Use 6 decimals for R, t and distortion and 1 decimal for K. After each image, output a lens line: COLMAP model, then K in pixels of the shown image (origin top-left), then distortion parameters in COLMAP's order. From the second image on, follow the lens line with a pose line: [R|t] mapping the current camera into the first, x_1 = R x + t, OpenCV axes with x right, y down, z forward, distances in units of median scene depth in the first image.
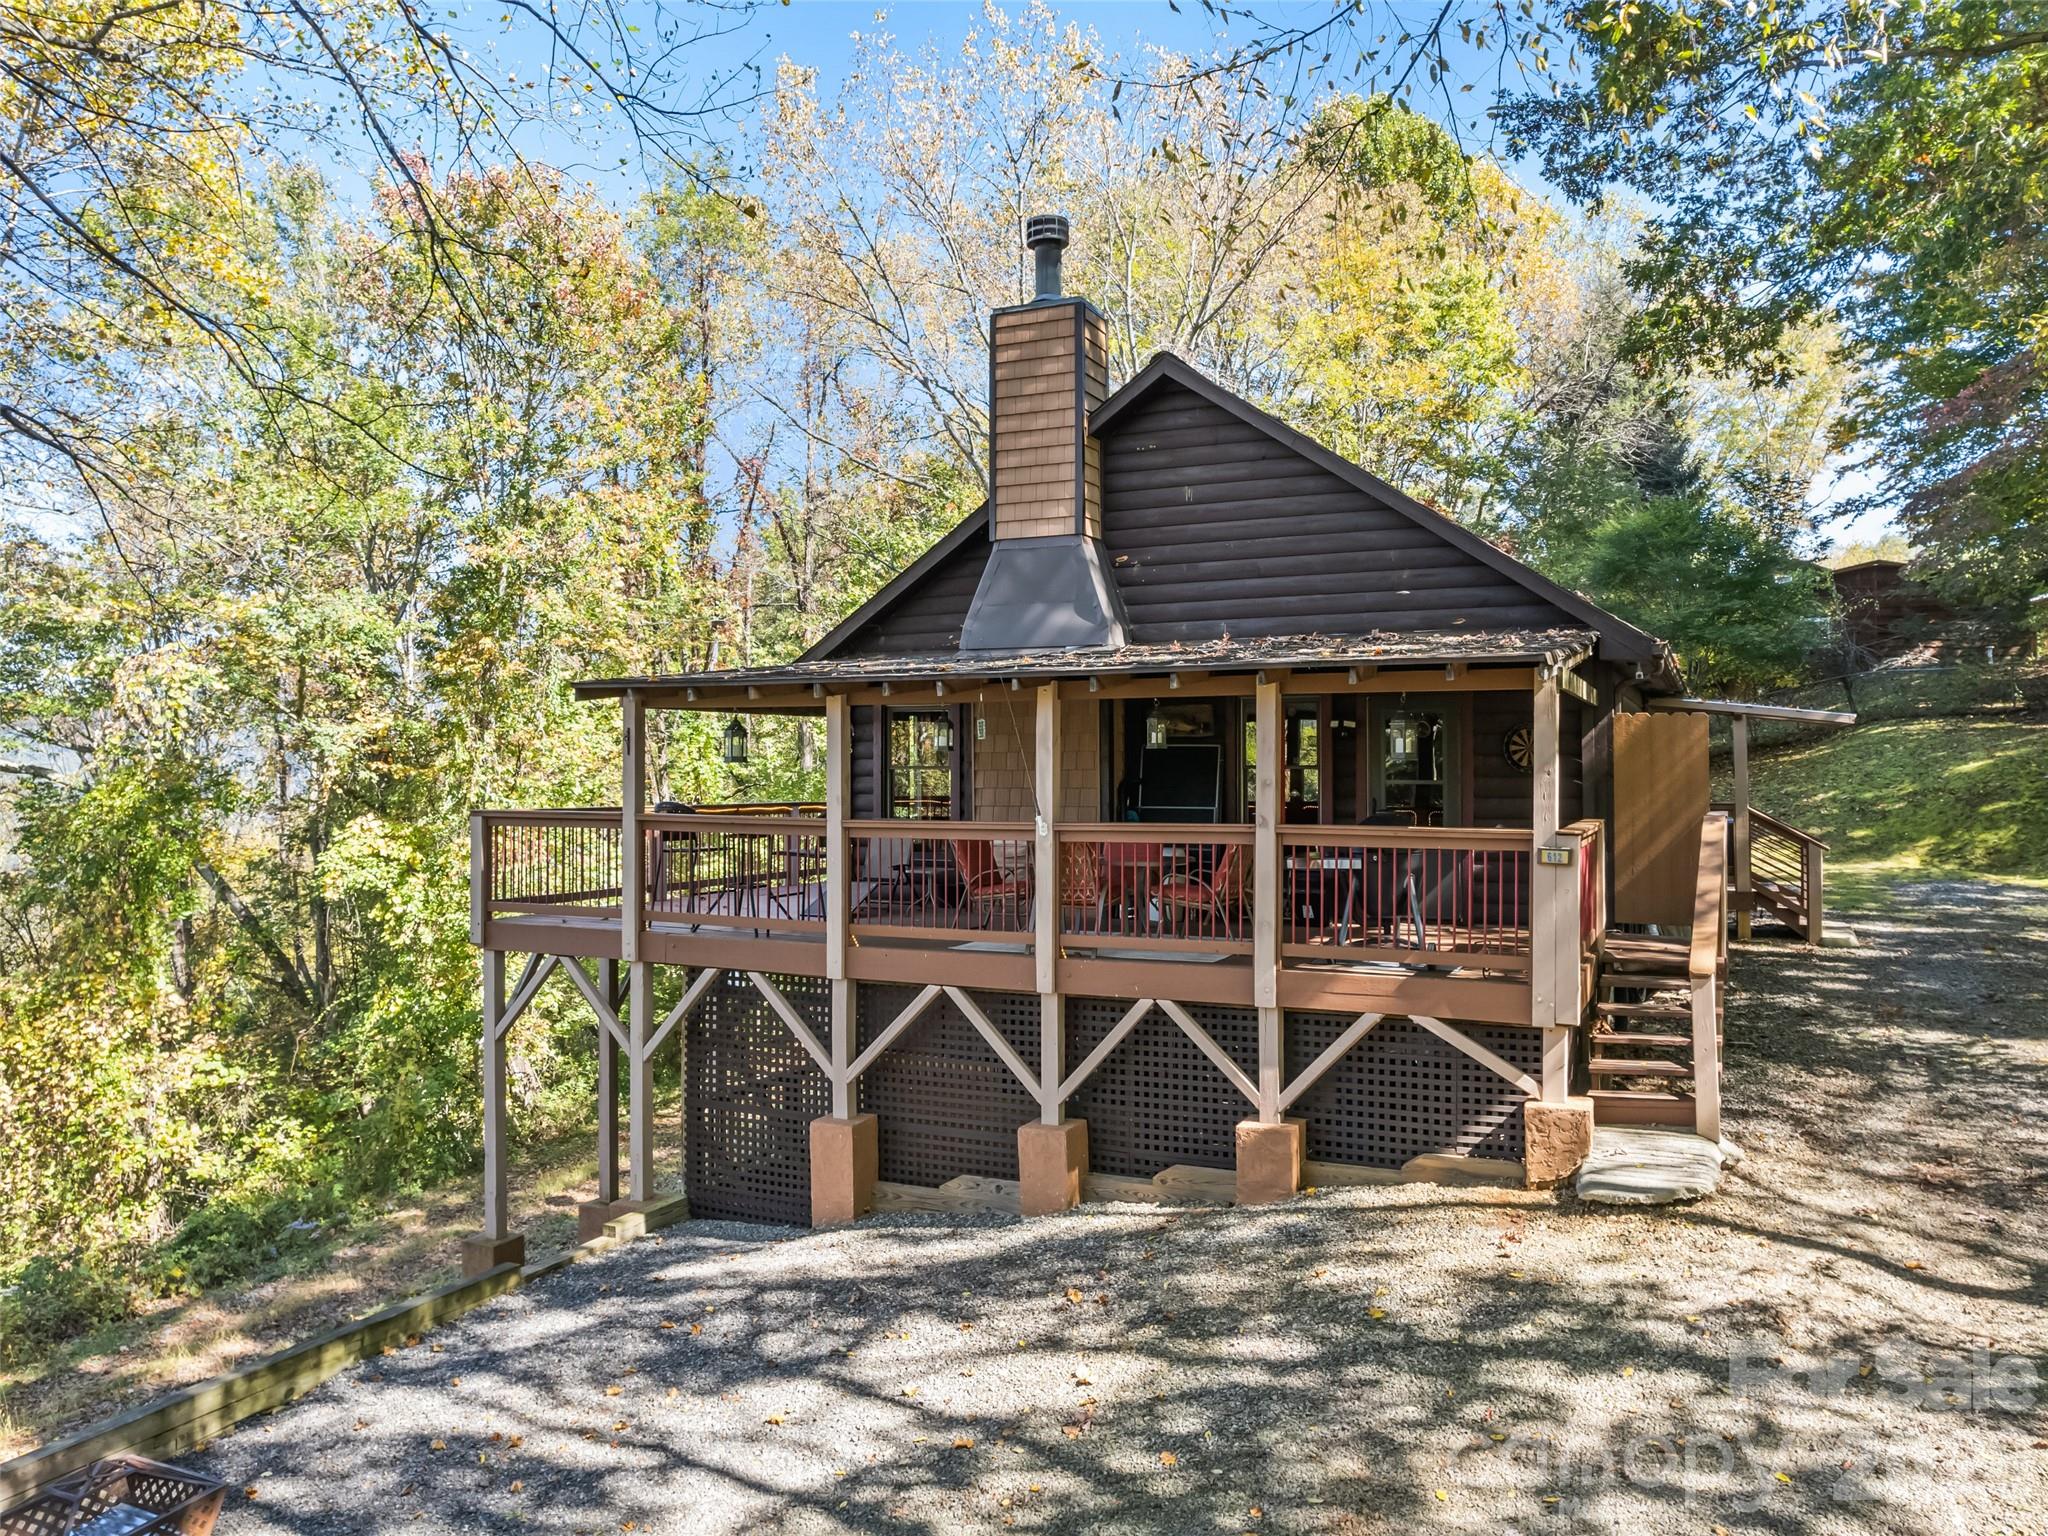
lens RADIAL K [[1494.2, 0, 1018.9], [0, 1494.2, 709.6], [0, 0, 1]] dist [-0.070411, 0.006051]
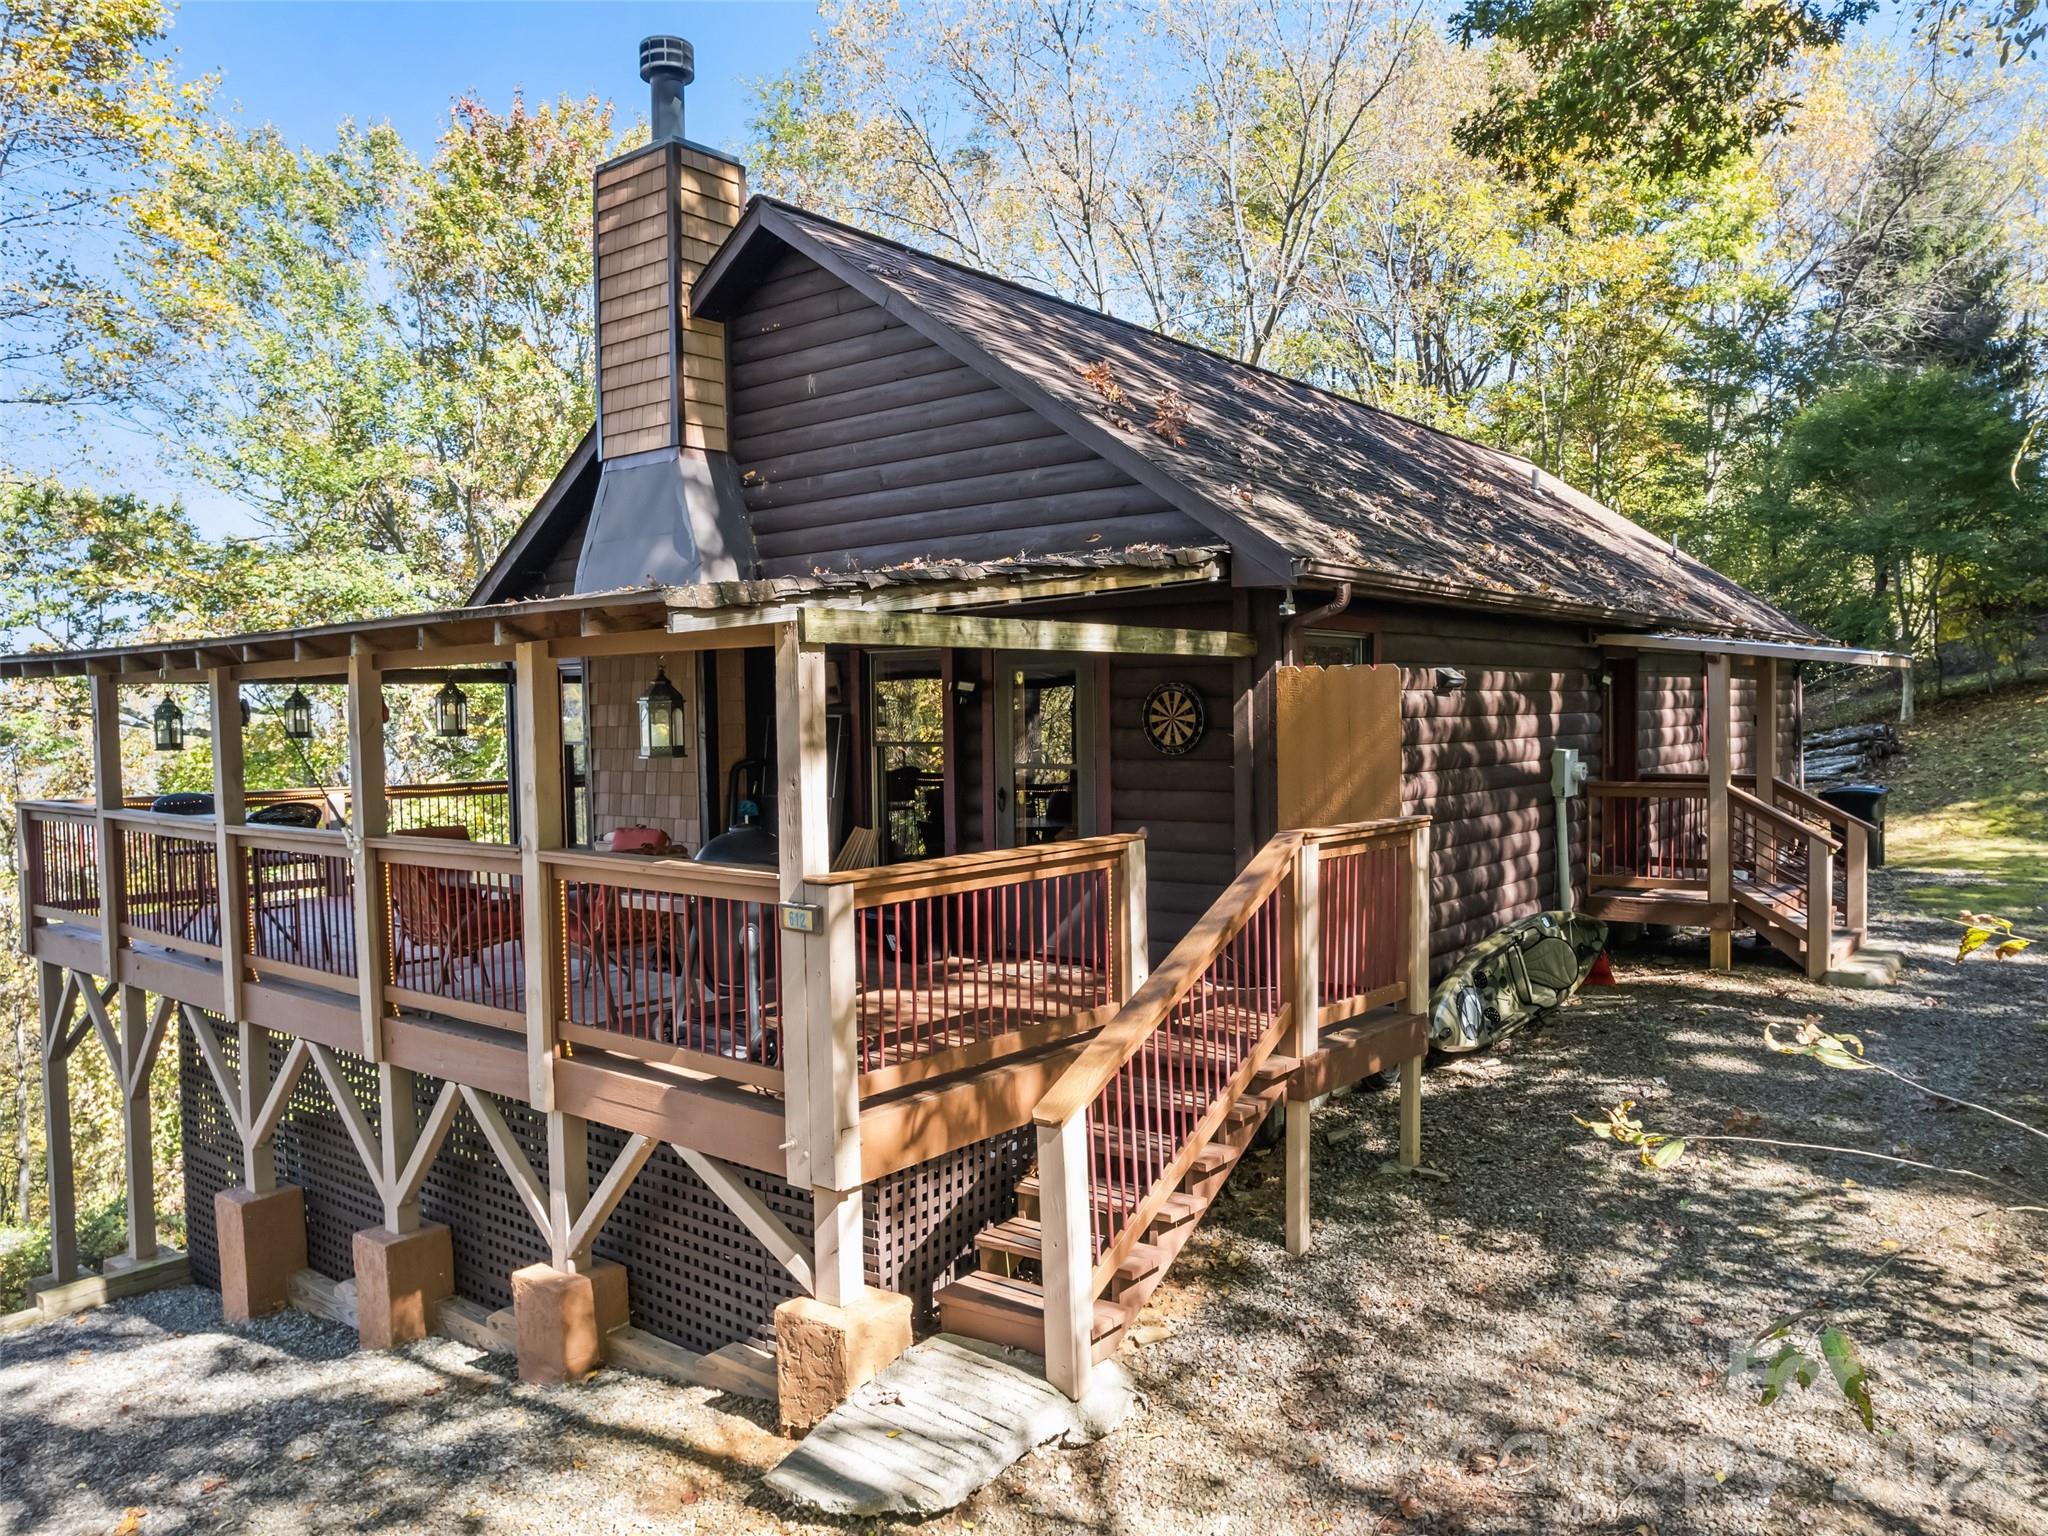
lens RADIAL K [[1491.9, 0, 1020.6], [0, 1491.9, 743.2], [0, 0, 1]] dist [-0.066151, 0.053138]
pose [[0.975025, -0.004720, -0.222044, 0.562909], [0.019609, 0.997699, 0.064897, -0.013336], [0.221227, -0.067630, 0.972875, 0.397859]]
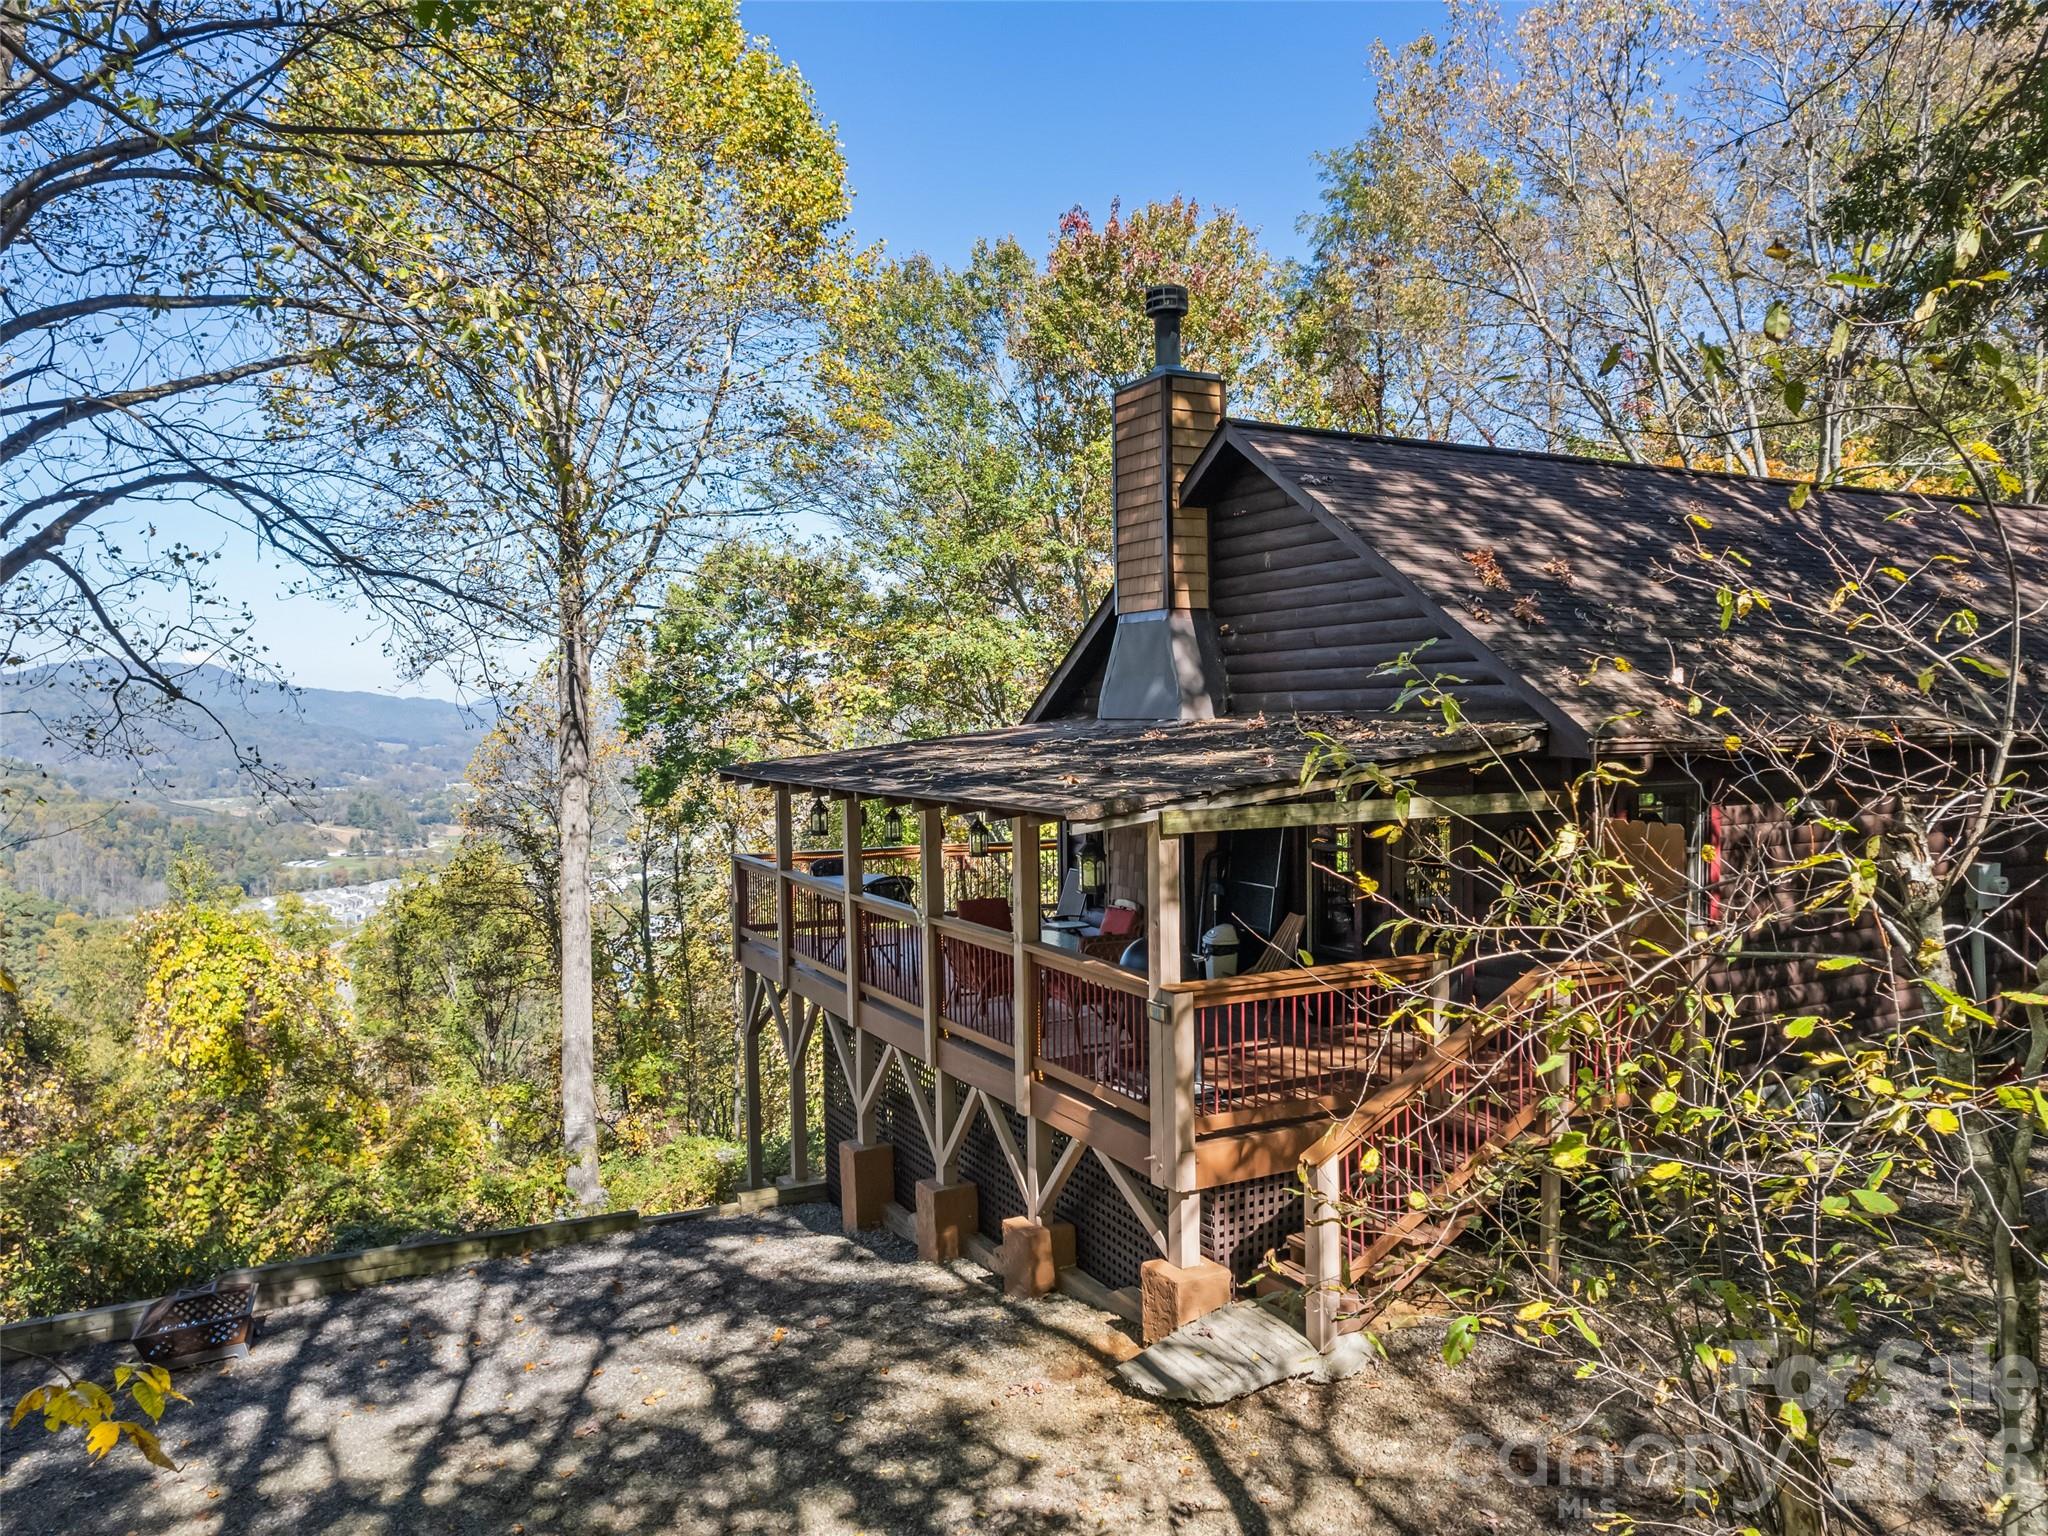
lens RADIAL K [[1494.2, 0, 1018.9], [0, 1494.2, 709.6], [0, 0, 1]] dist [-0.070411, 0.006051]
pose [[0.802180, -0.000666, -0.597082, 0.822928], [0.029003, 0.998862, 0.037852, -0.130102], [0.596378, -0.047681, 0.801287, 0.174178]]
